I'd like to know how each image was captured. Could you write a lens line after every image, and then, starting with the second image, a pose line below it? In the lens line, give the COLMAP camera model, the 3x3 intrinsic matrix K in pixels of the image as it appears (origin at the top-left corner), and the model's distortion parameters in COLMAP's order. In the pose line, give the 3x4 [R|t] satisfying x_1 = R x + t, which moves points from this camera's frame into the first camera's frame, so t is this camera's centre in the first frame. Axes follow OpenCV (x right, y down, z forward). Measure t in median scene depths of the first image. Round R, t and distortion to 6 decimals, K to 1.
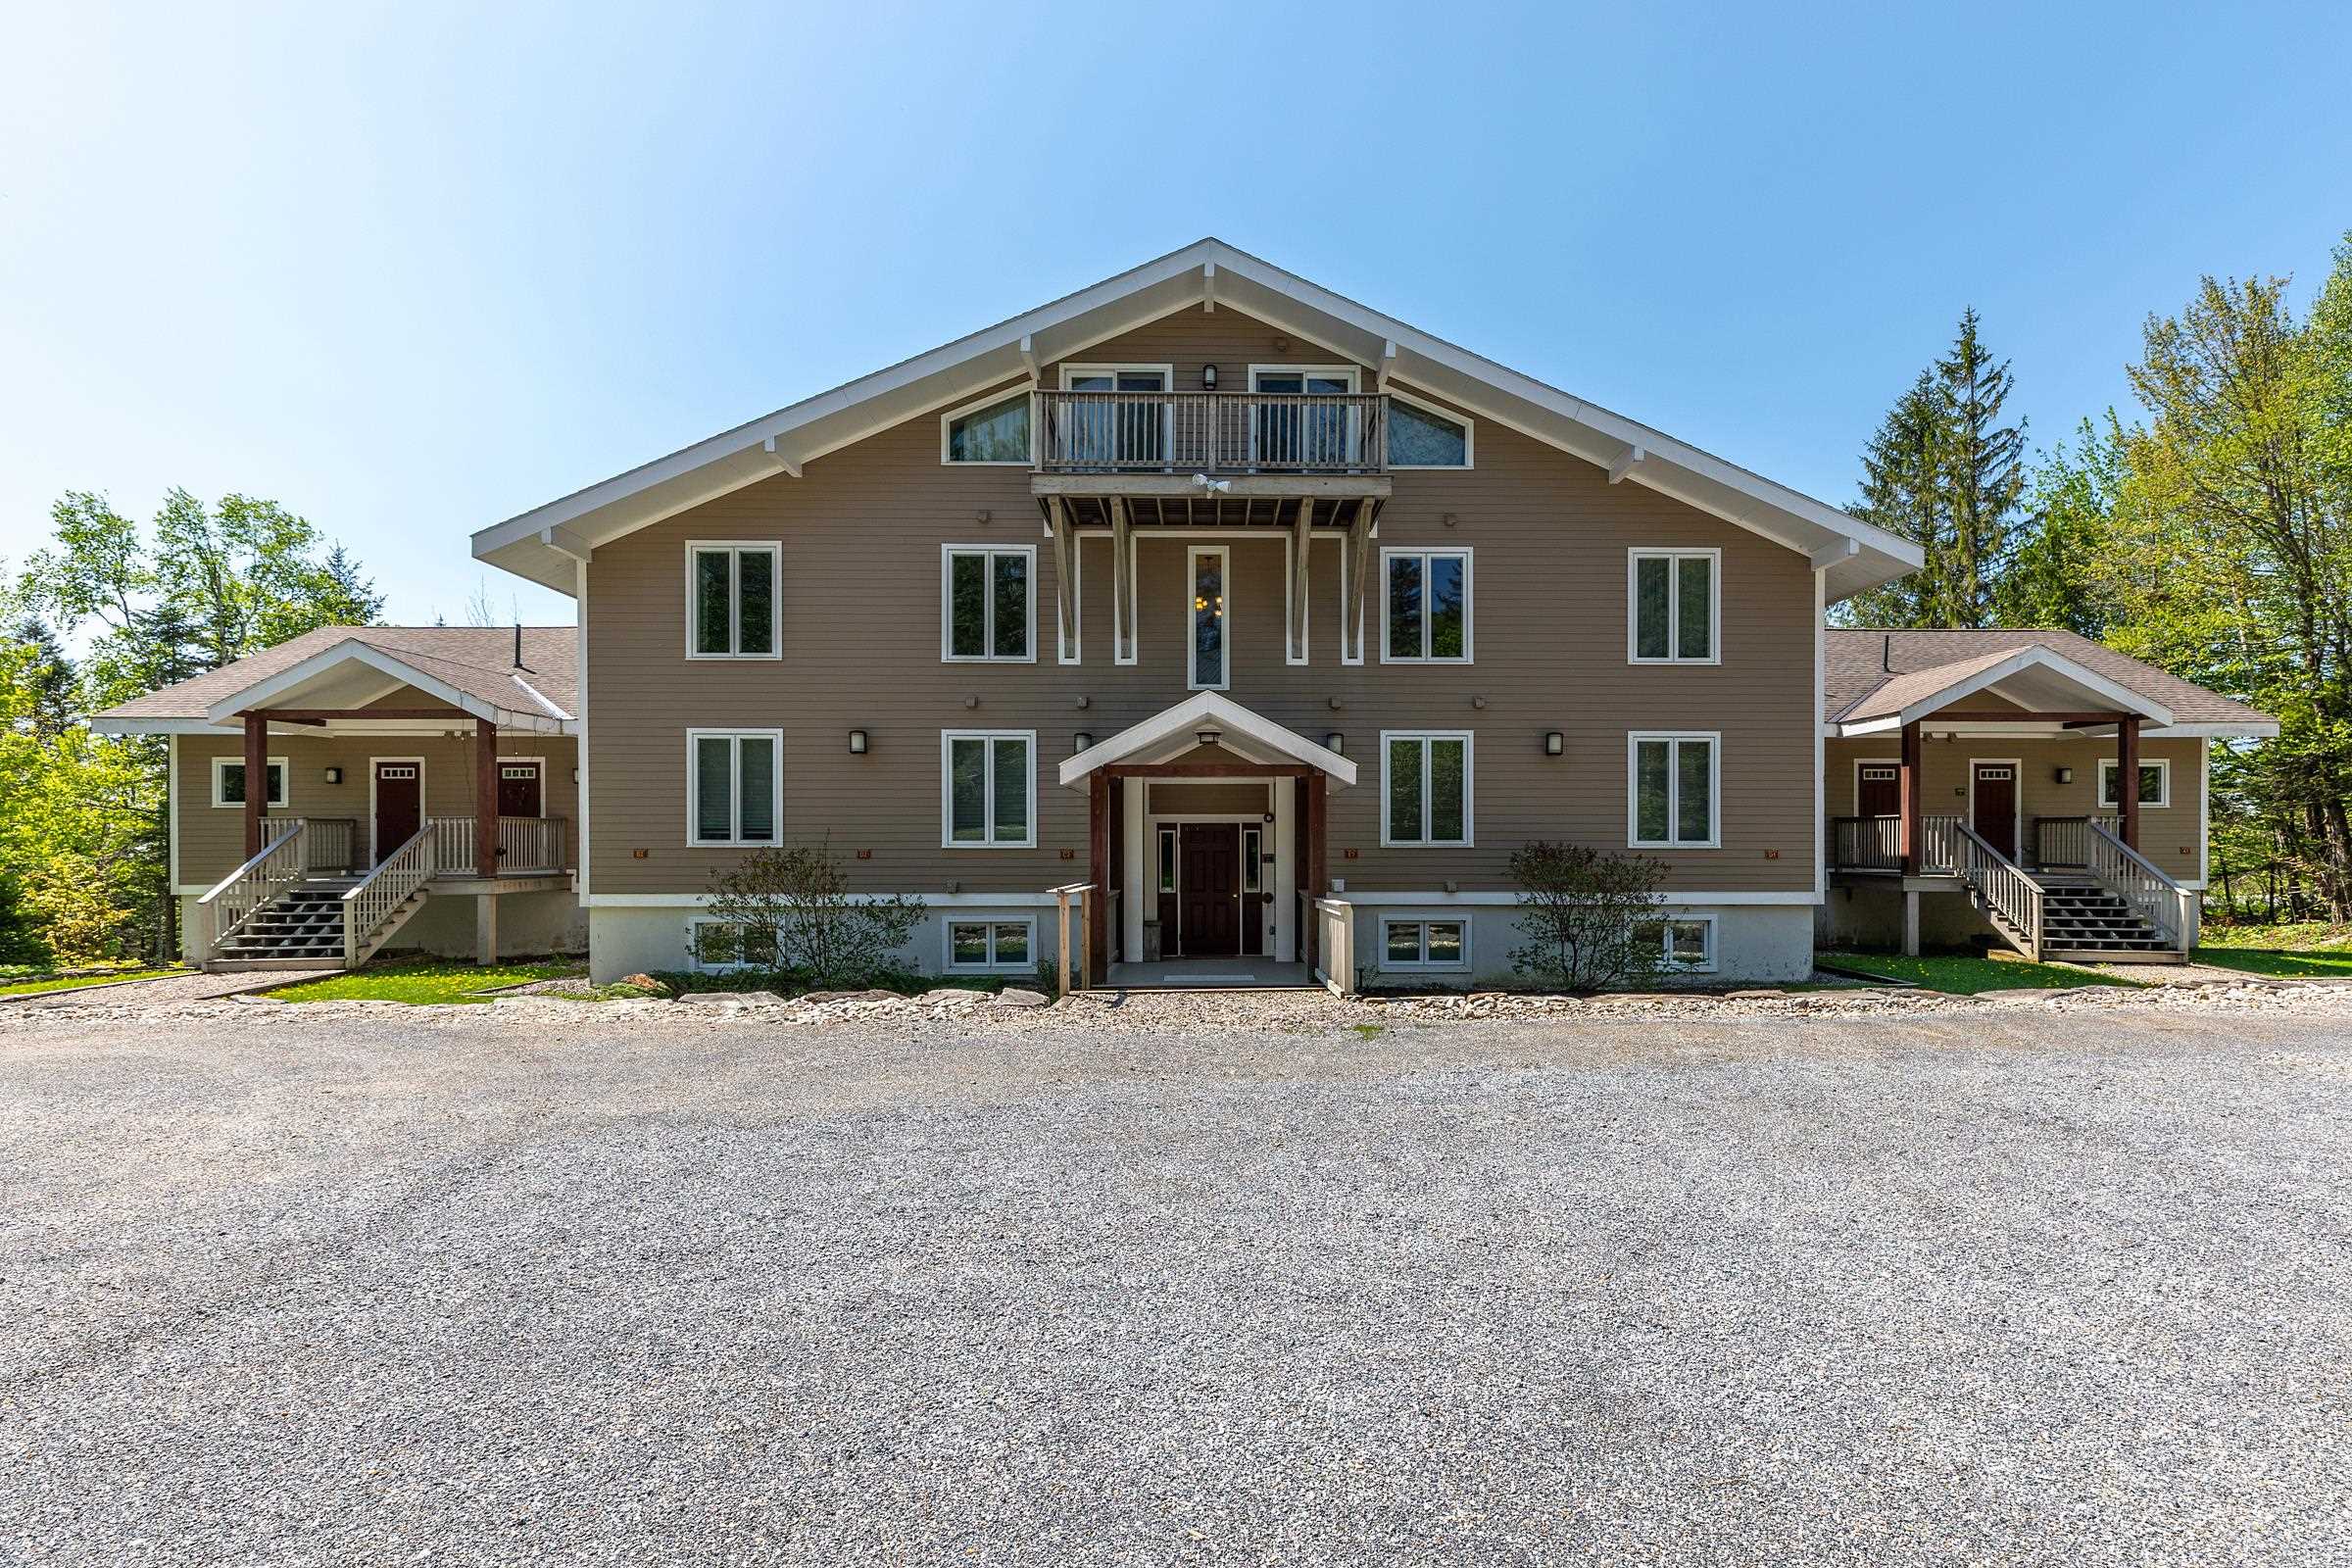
lens RADIAL K [[1065.3, 0, 1188.2], [0, 1065.3, 789.7], [0, 0, 1]] dist [0.005564, 0.000741]
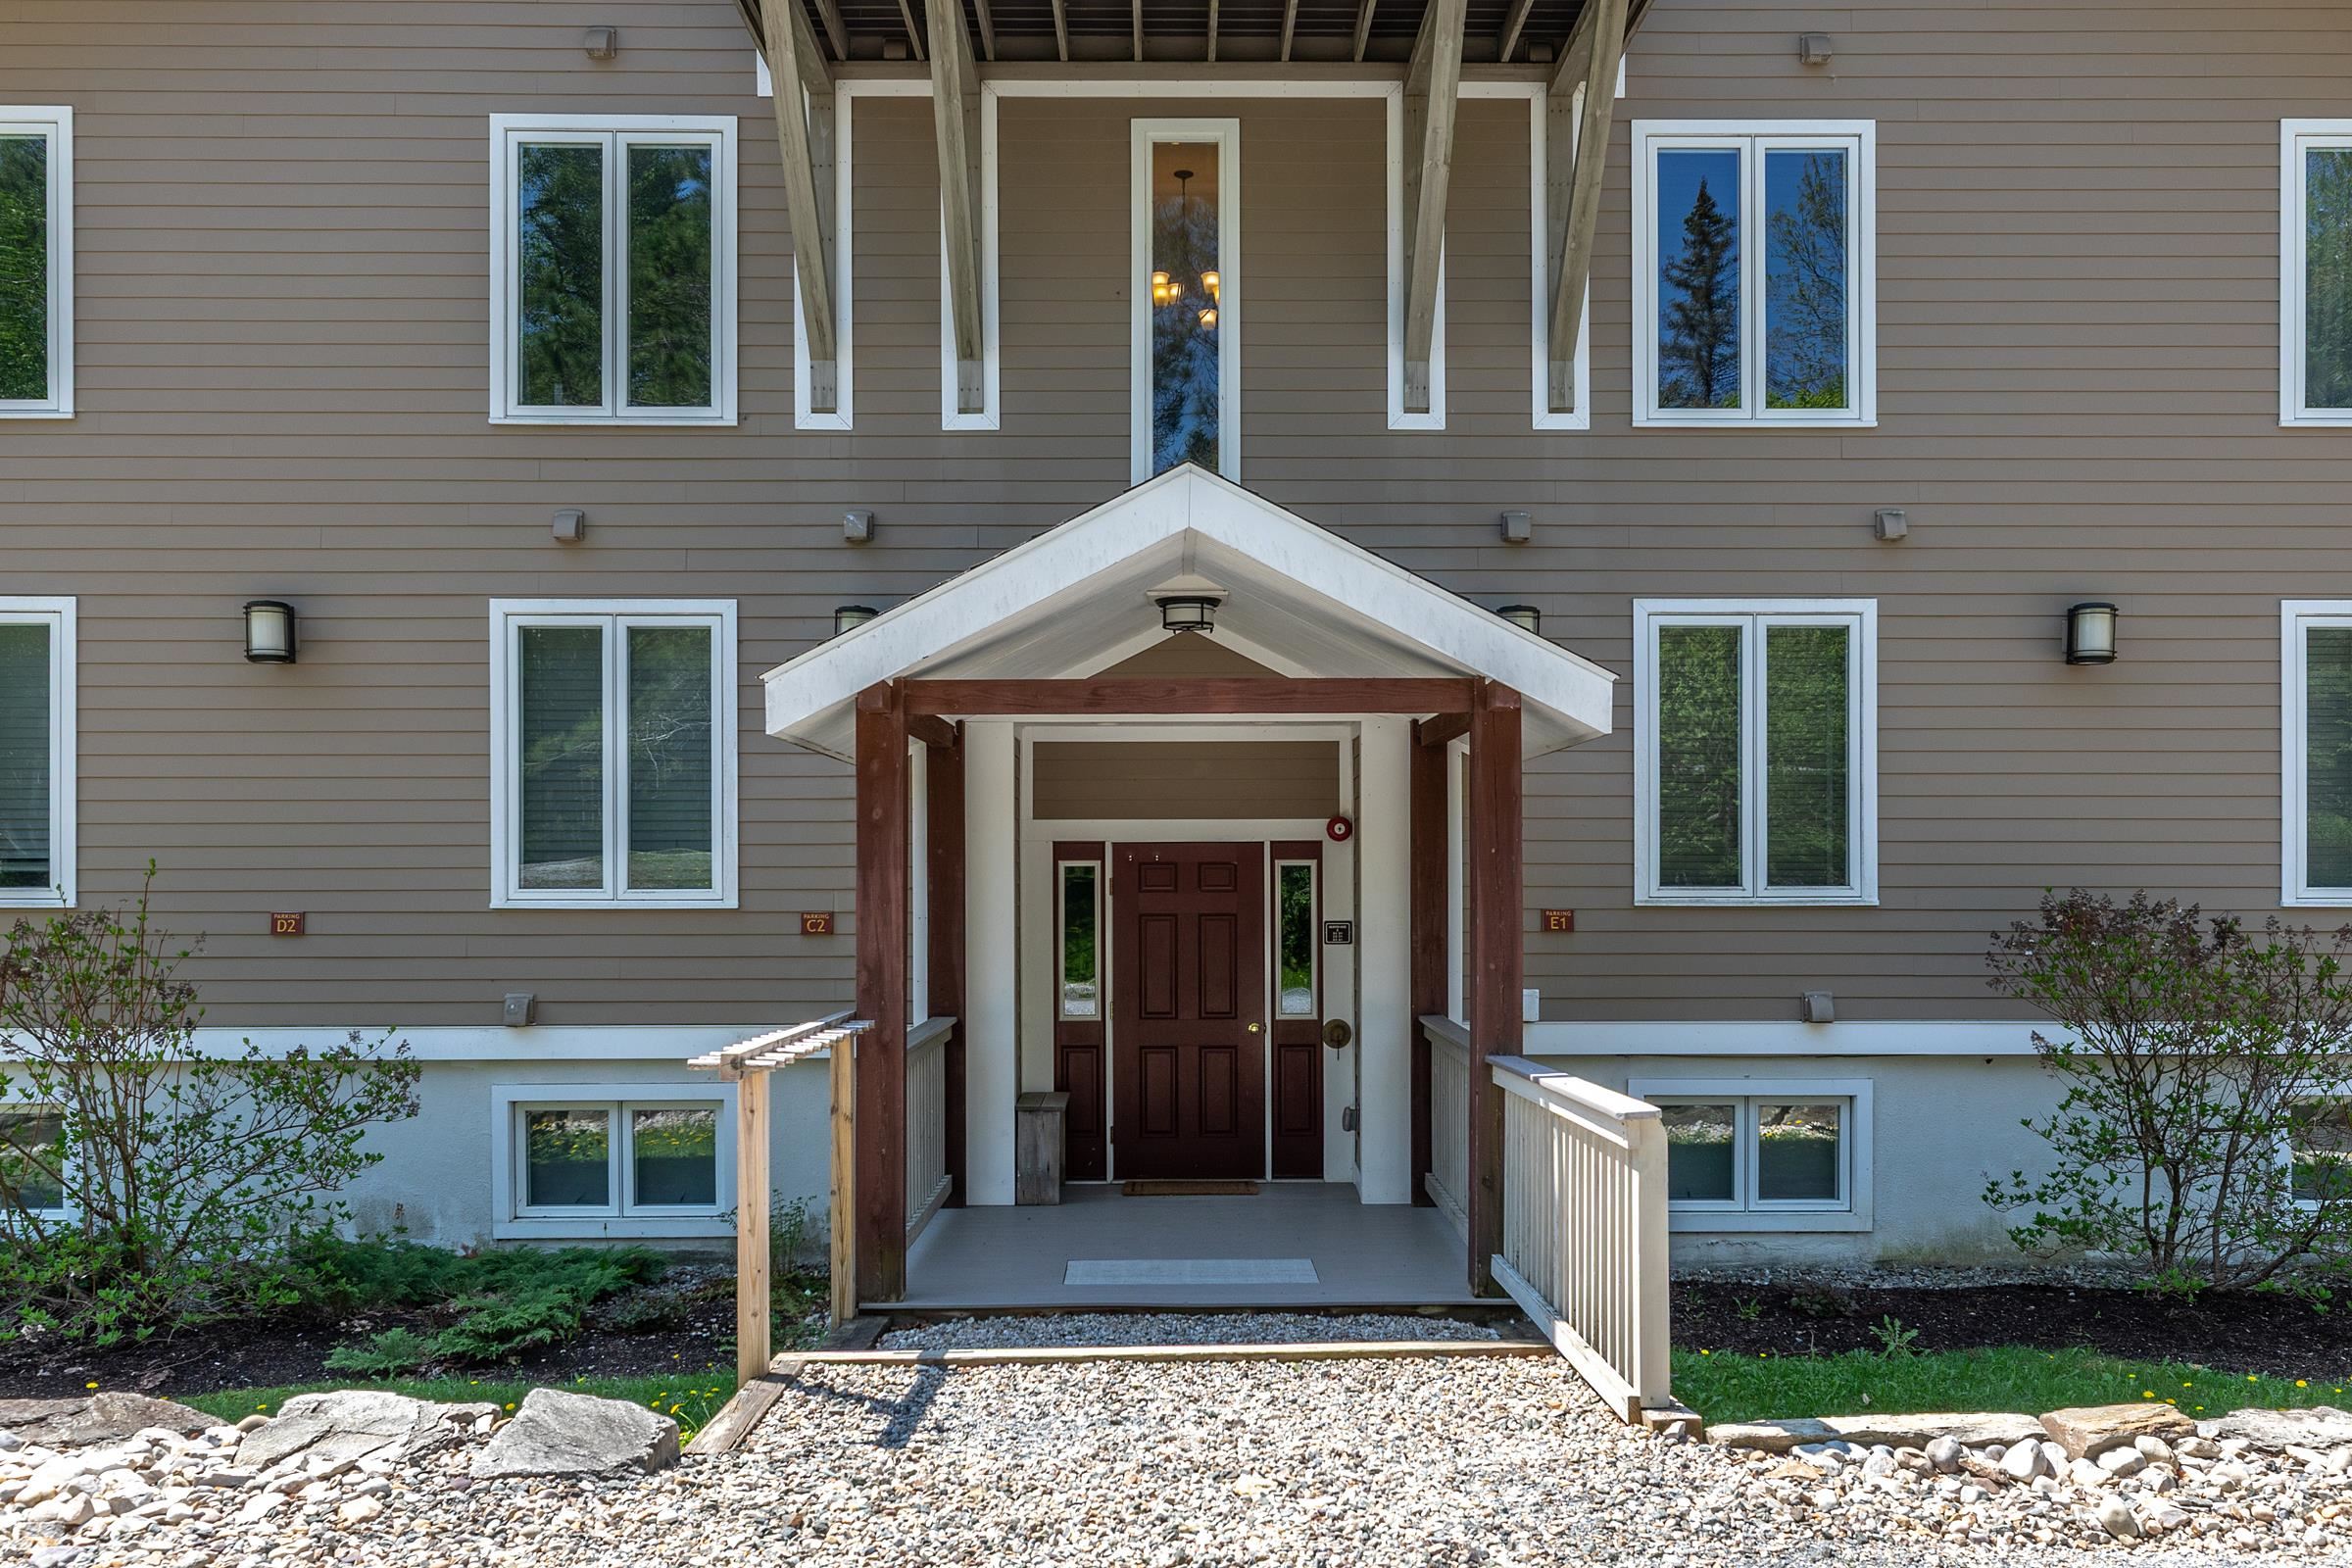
lens RADIAL K [[1561.4, 0, 1165.0], [0, 1561.4, 786.0], [0, 0, 1]] dist [0.008815, 0.000037]
pose [[0.999950, -0.000632, 0.009961, 0.006015], [0.000718, 0.999962, -0.008644, 0.016092], [-0.009955, 0.008651, 0.999913, 0.438211]]
